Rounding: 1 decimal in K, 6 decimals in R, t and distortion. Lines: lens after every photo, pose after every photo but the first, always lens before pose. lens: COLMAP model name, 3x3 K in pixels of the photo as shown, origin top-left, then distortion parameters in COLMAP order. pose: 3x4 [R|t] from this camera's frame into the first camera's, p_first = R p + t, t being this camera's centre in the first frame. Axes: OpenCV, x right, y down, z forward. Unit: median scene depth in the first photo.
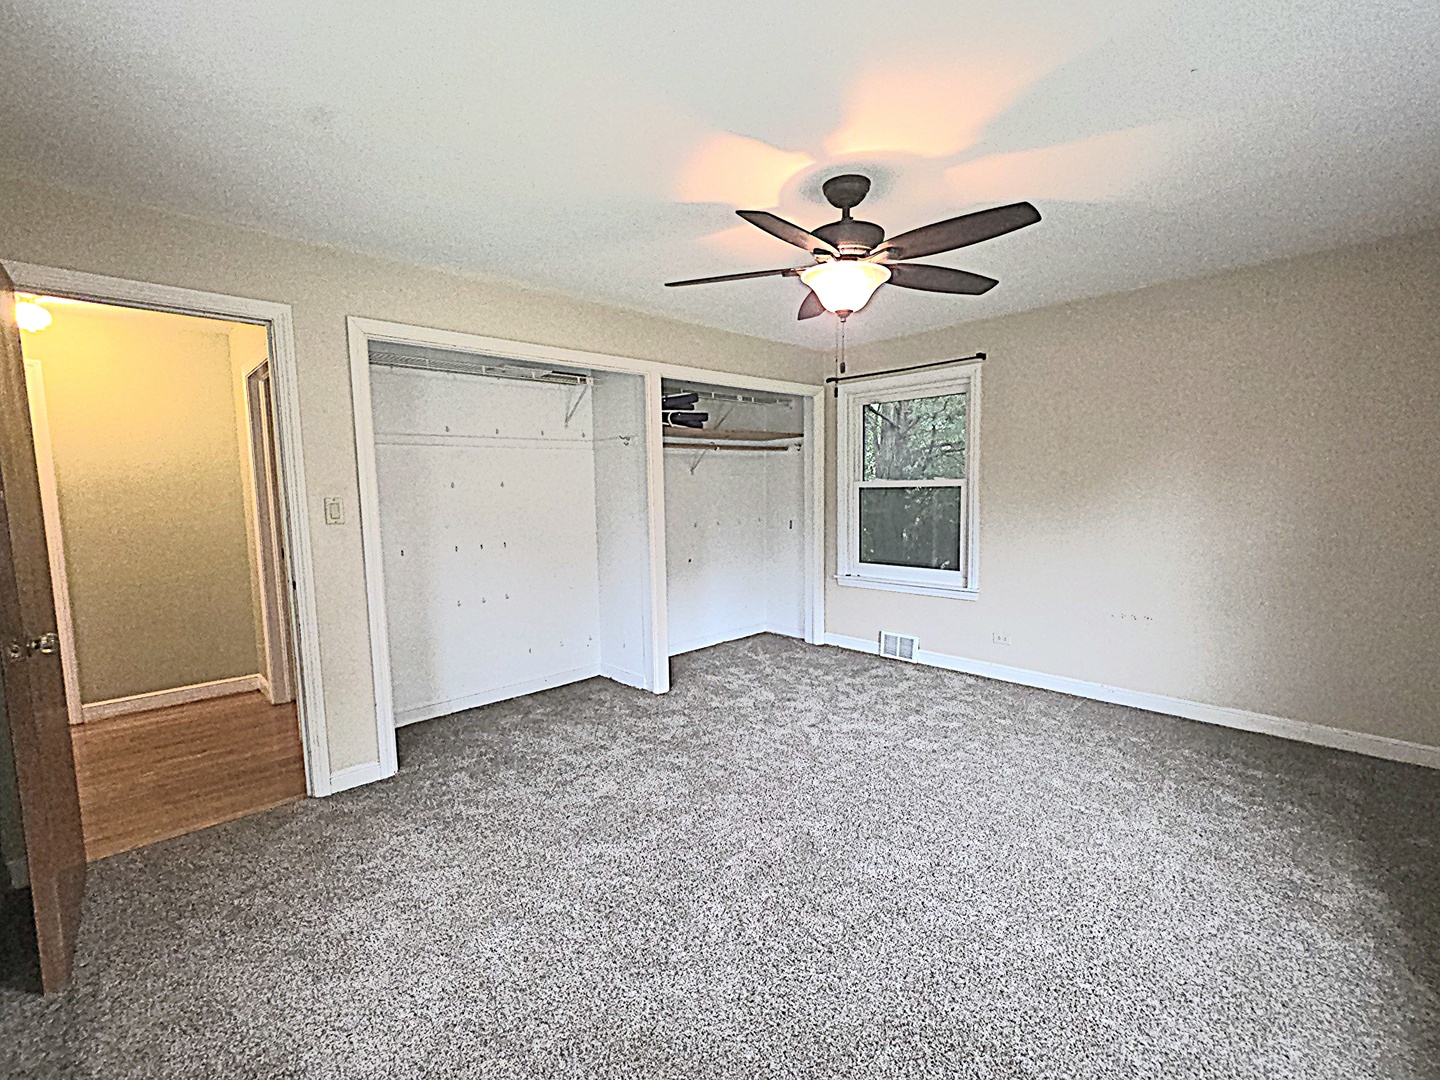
lens RADIAL K [[636.4, 0, 719.6], [0, 636.4, 546.8], [0, 0, 1]] dist [0.002733, -0.000315]
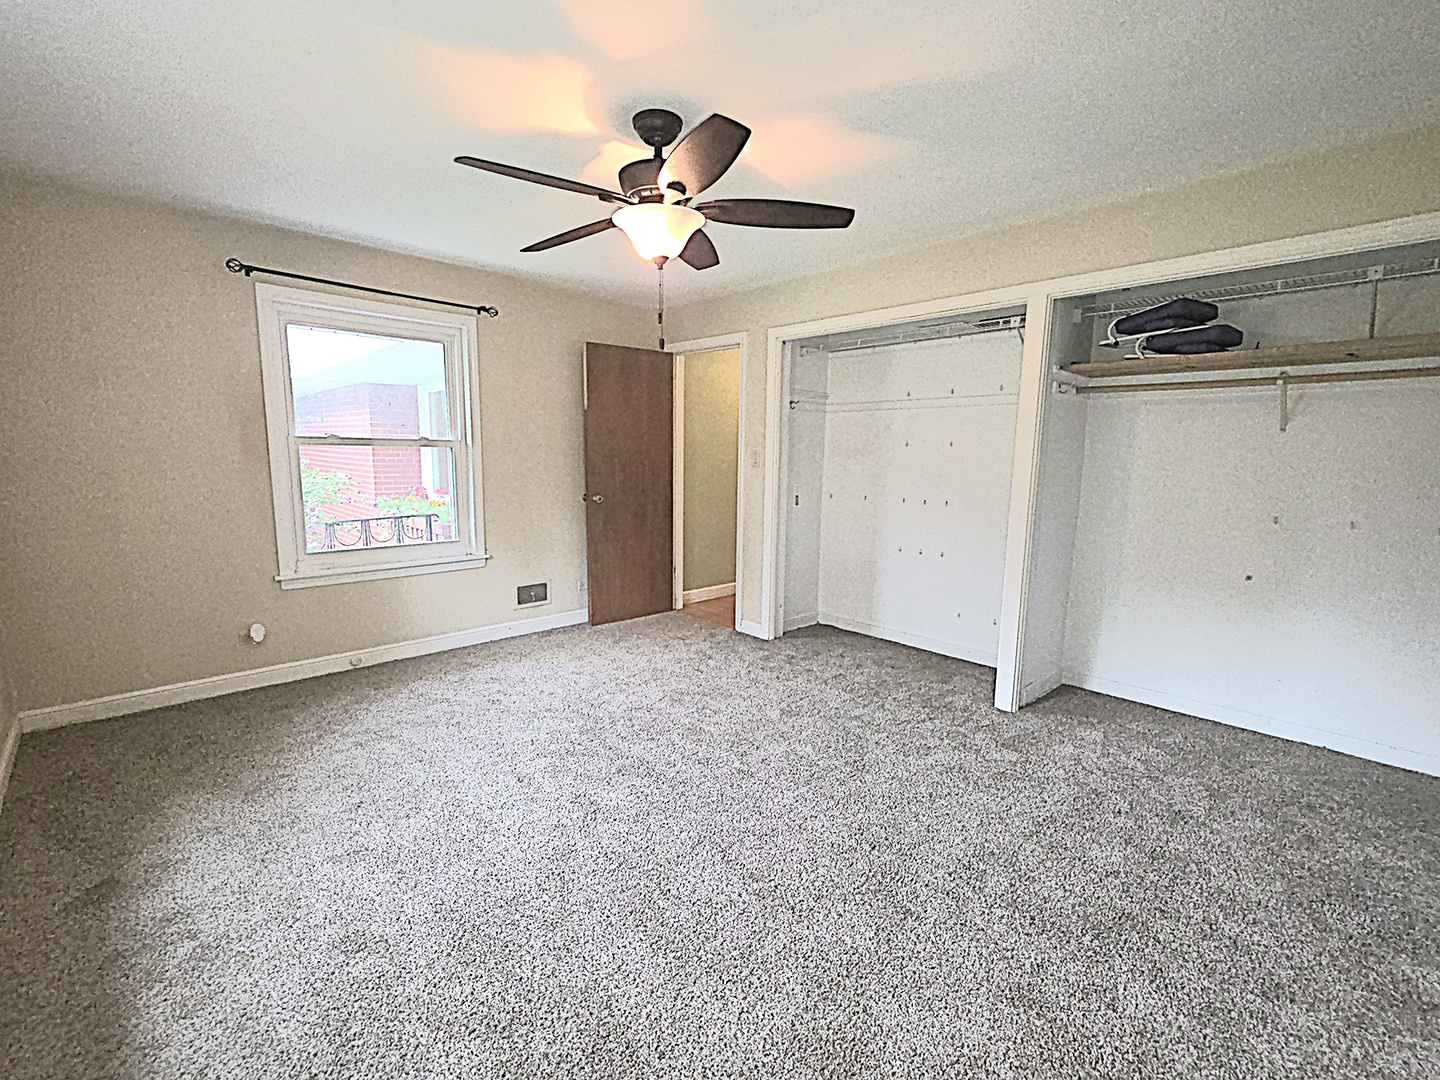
lens RADIAL K [[636.4, 0, 719.6], [0, 636.4, 546.8], [0, 0, 1]] dist [0.002733, -0.000315]
pose [[0.002731, 0.170216, -0.985403, 0.708171], [-0.107135, 0.979785, 0.168949, -0.071867], [0.994241, 0.105110, 0.020912, 0.656171]]
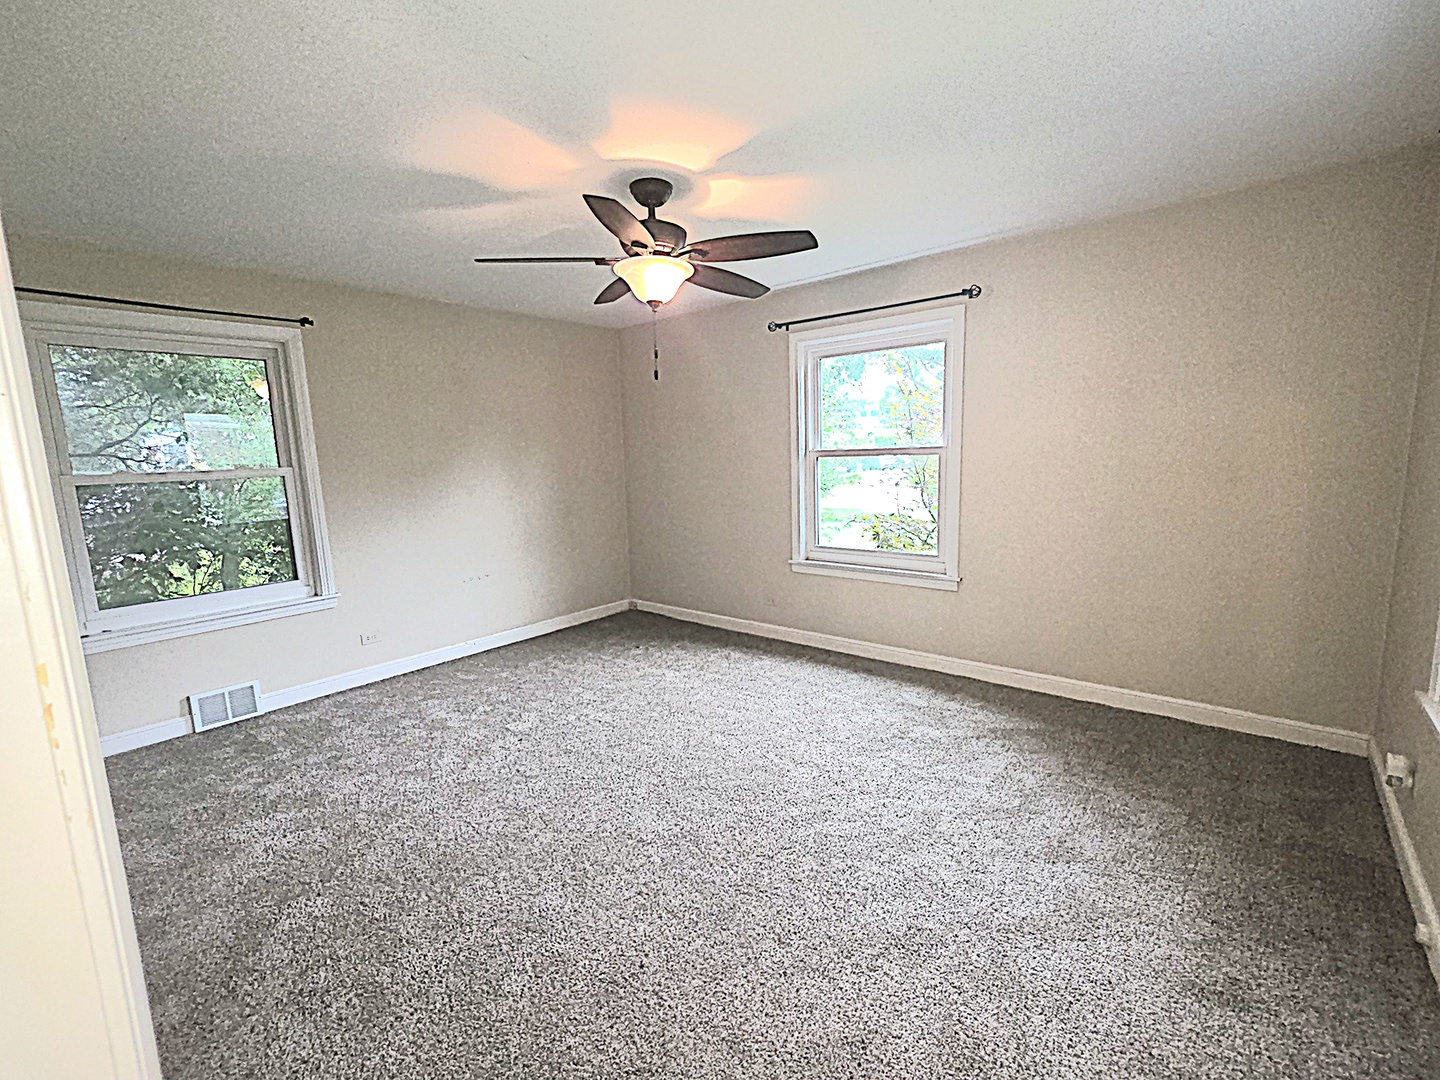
lens RADIAL K [[636.4, 0, 719.6], [0, 636.4, 546.8], [0, 0, 1]] dist [0.002733, -0.000315]
pose [[-0.104548, -0.127042, 0.986372, -0.565474], [0.131105, 0.981391, 0.140296, -0.055376], [-0.985840, 0.143986, -0.085946, 0.616567]]
